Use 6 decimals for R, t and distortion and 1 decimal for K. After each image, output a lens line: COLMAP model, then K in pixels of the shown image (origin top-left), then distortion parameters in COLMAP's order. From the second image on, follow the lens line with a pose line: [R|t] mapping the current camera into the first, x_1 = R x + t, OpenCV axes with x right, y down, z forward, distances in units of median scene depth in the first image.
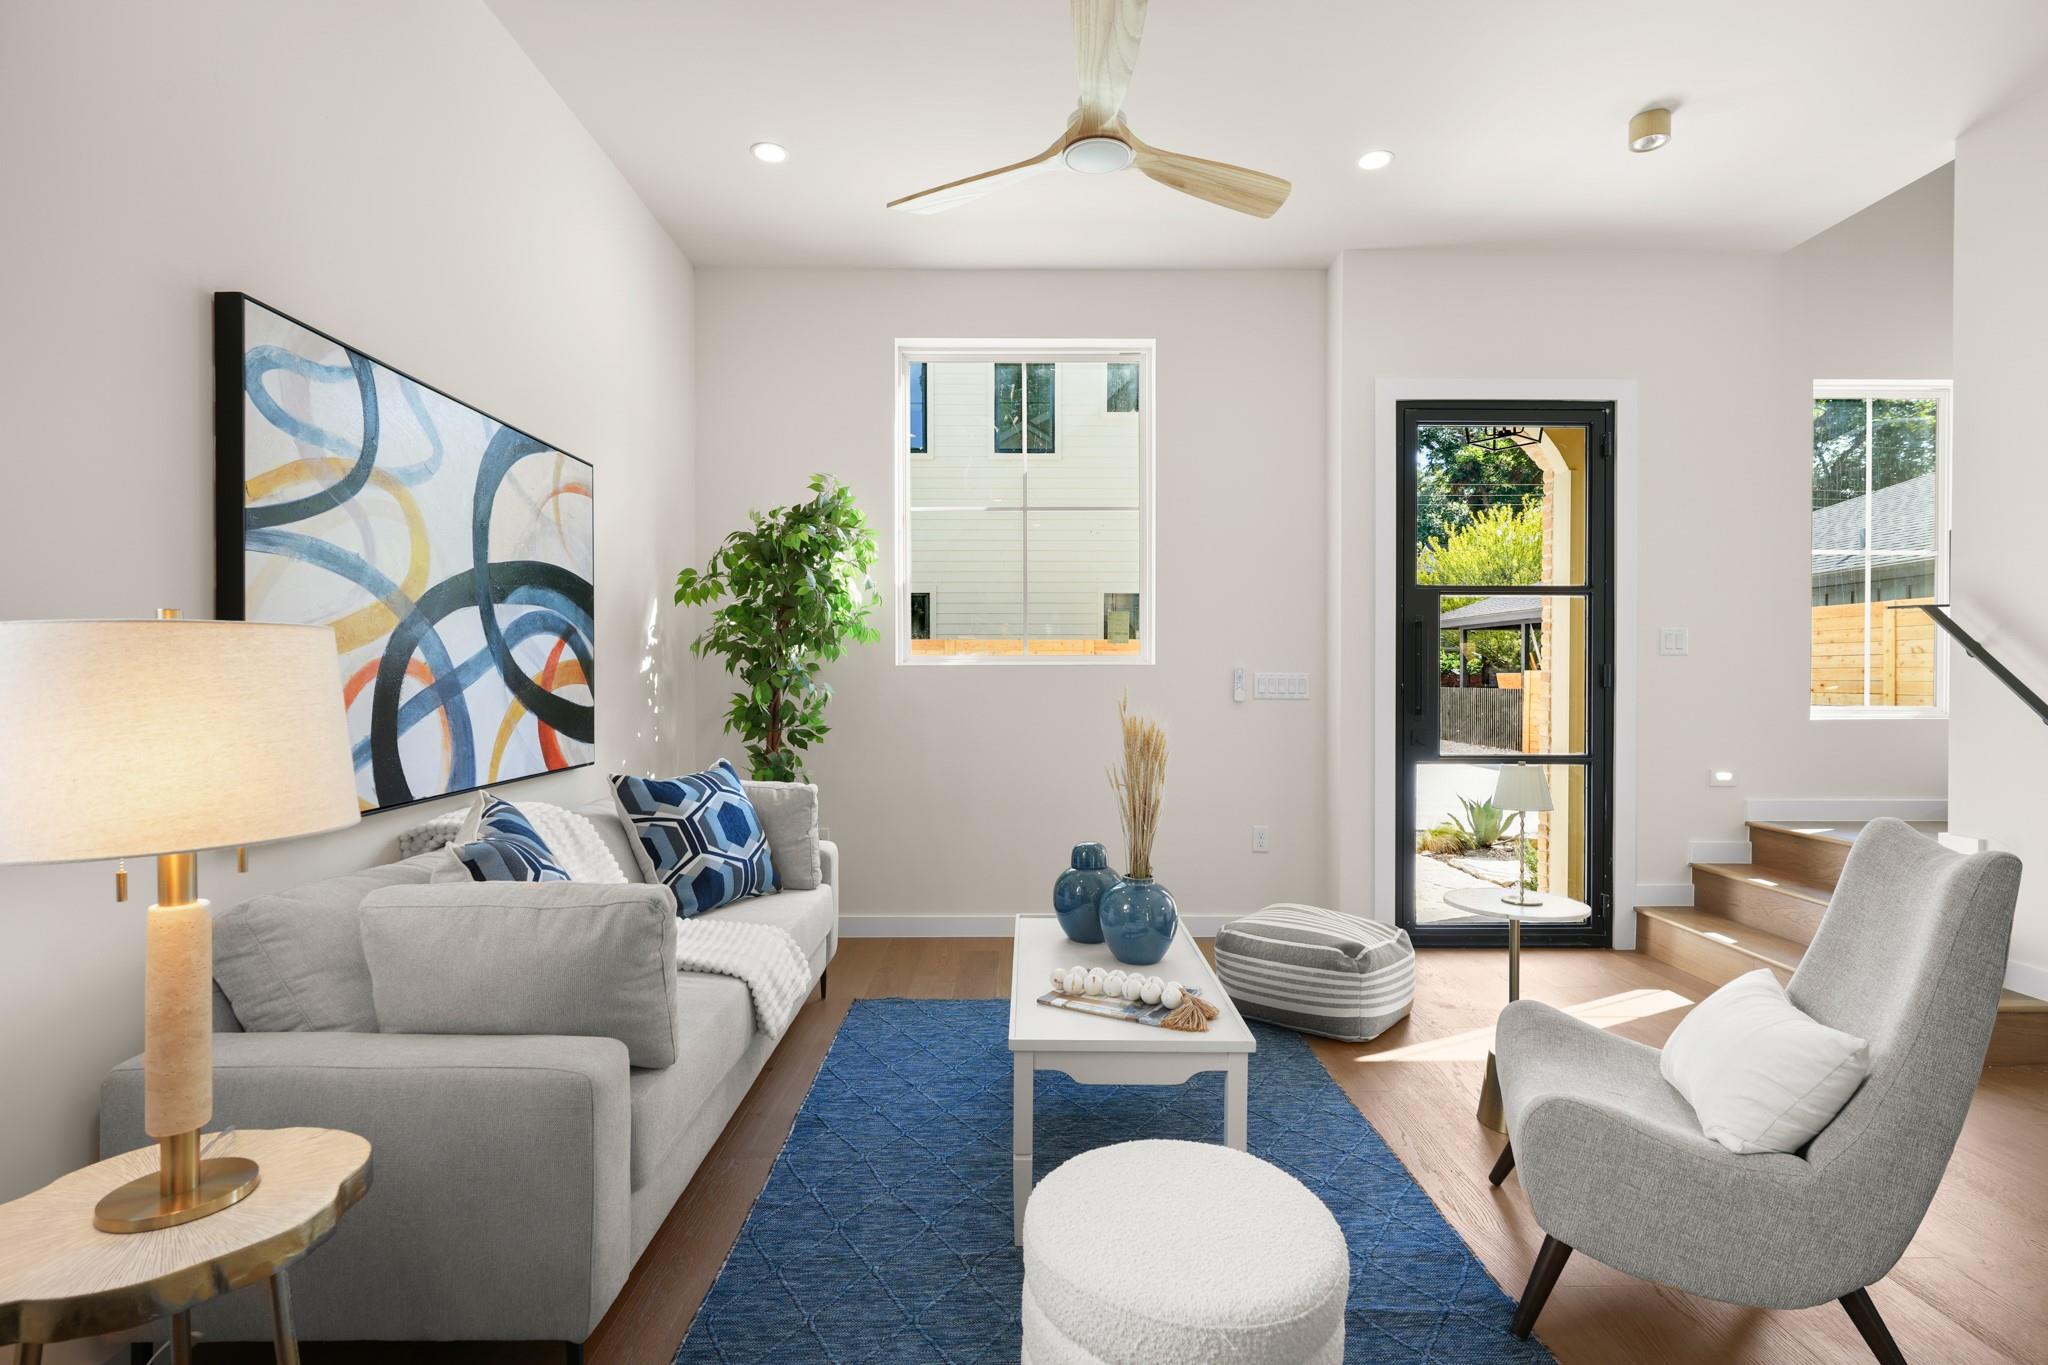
lens RADIAL K [[976.6, 0, 1024.9], [0, 976.6, 678.5], [0, 0, 1]] dist [-0.003874, -0.000883]
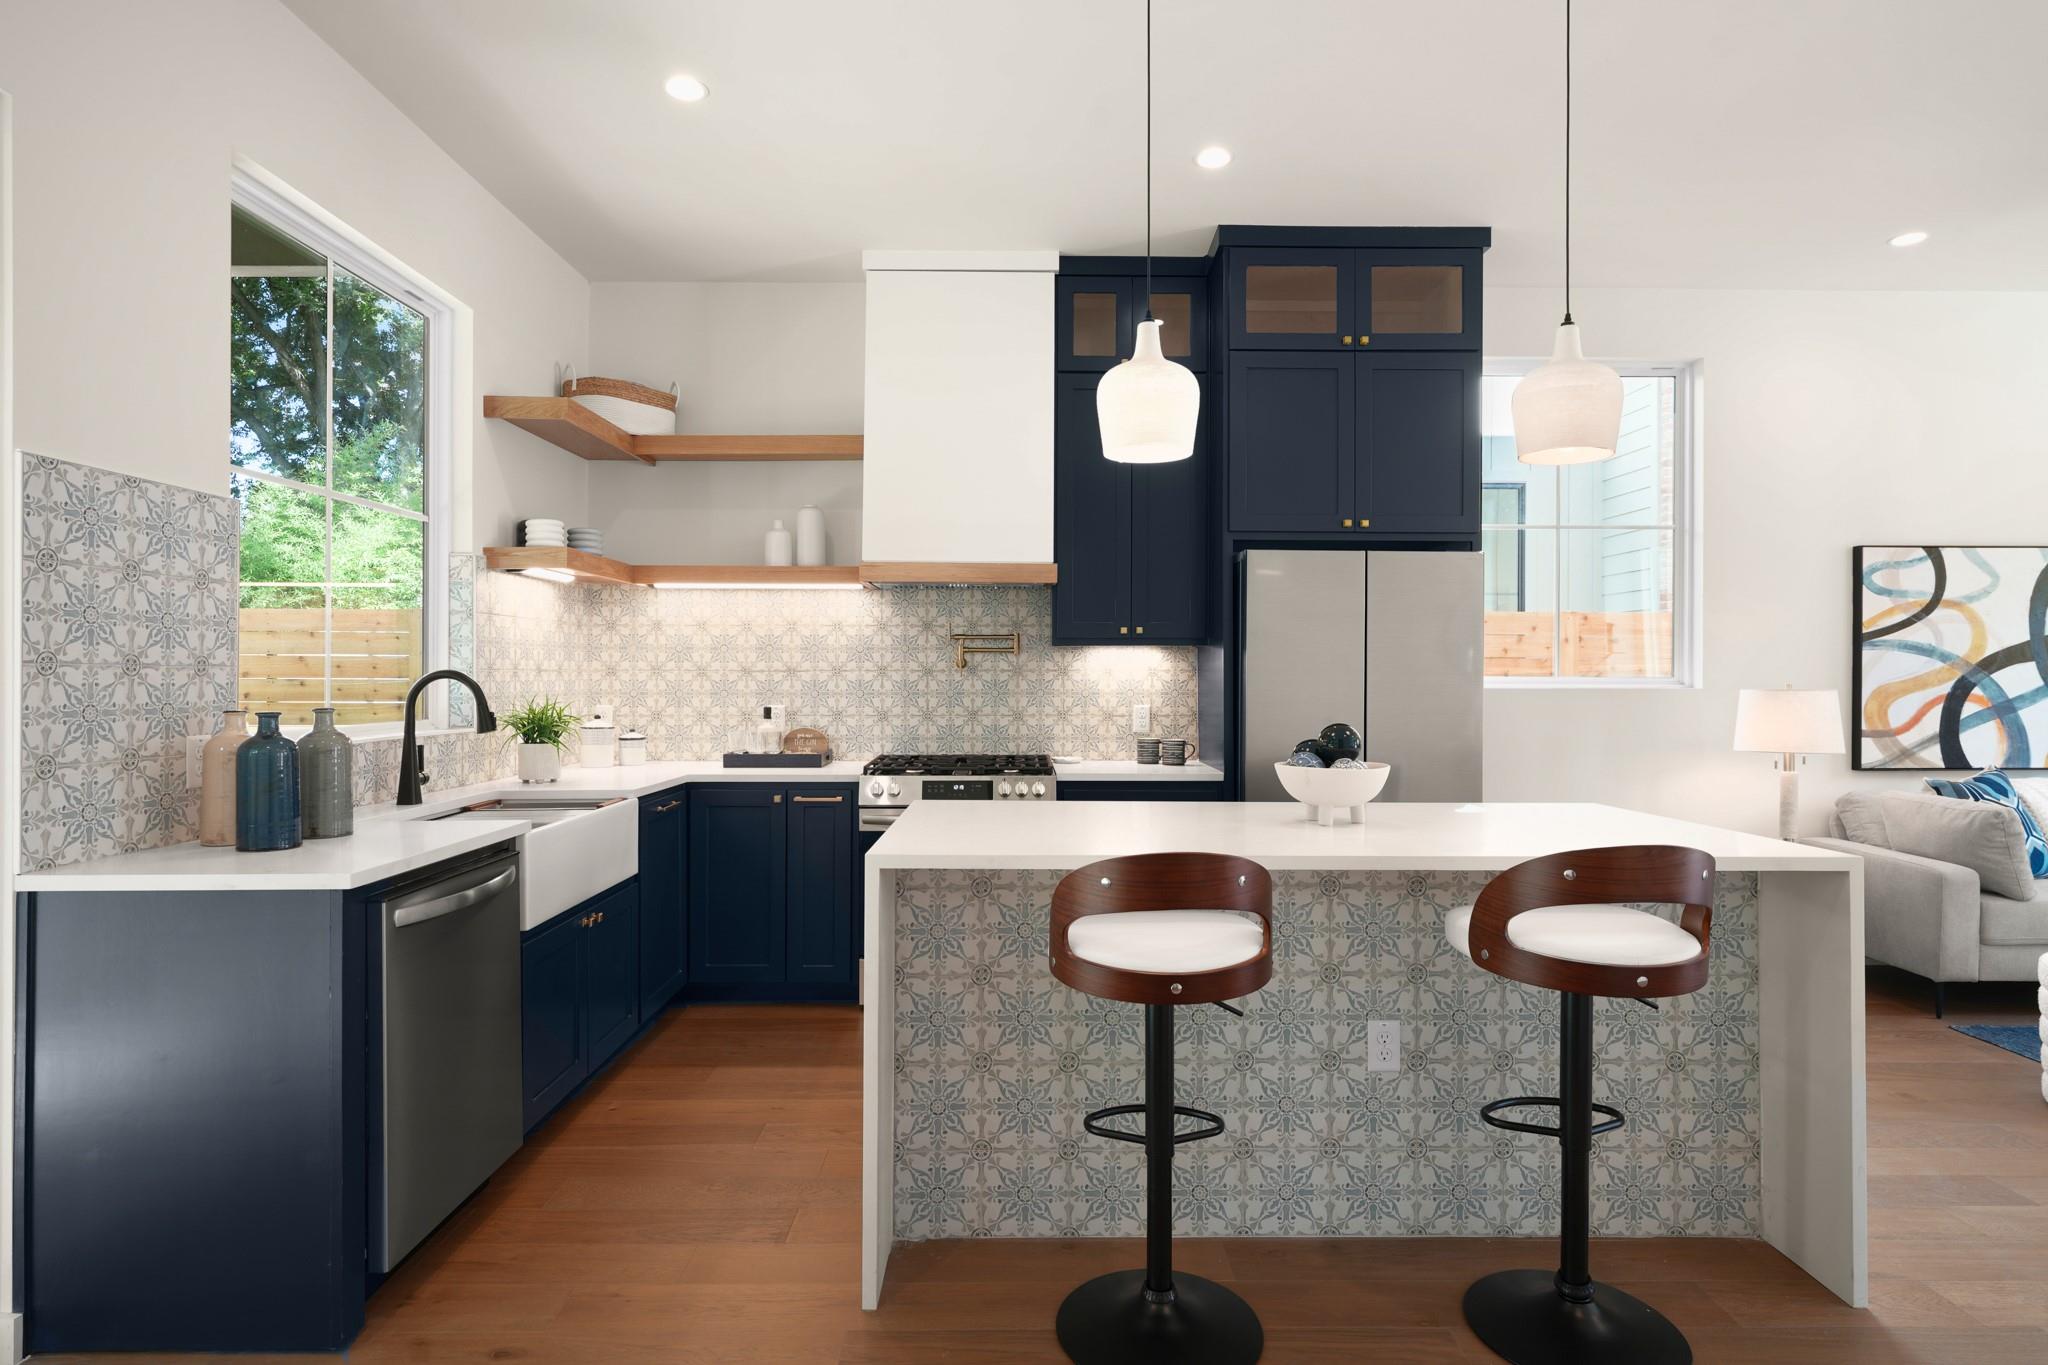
lens RADIAL K [[1129.3, 0, 1026.3], [0, 1129.3, 678.8], [0, 0, 1]] dist [-0.003329, -0.001011]
pose [[0.002372, 0.003320, -0.999992, 1.687423], [-0.008205, 0.999961, 0.003300, -0.044110], [0.999964, 0.008197, 0.002399, -0.919511]]
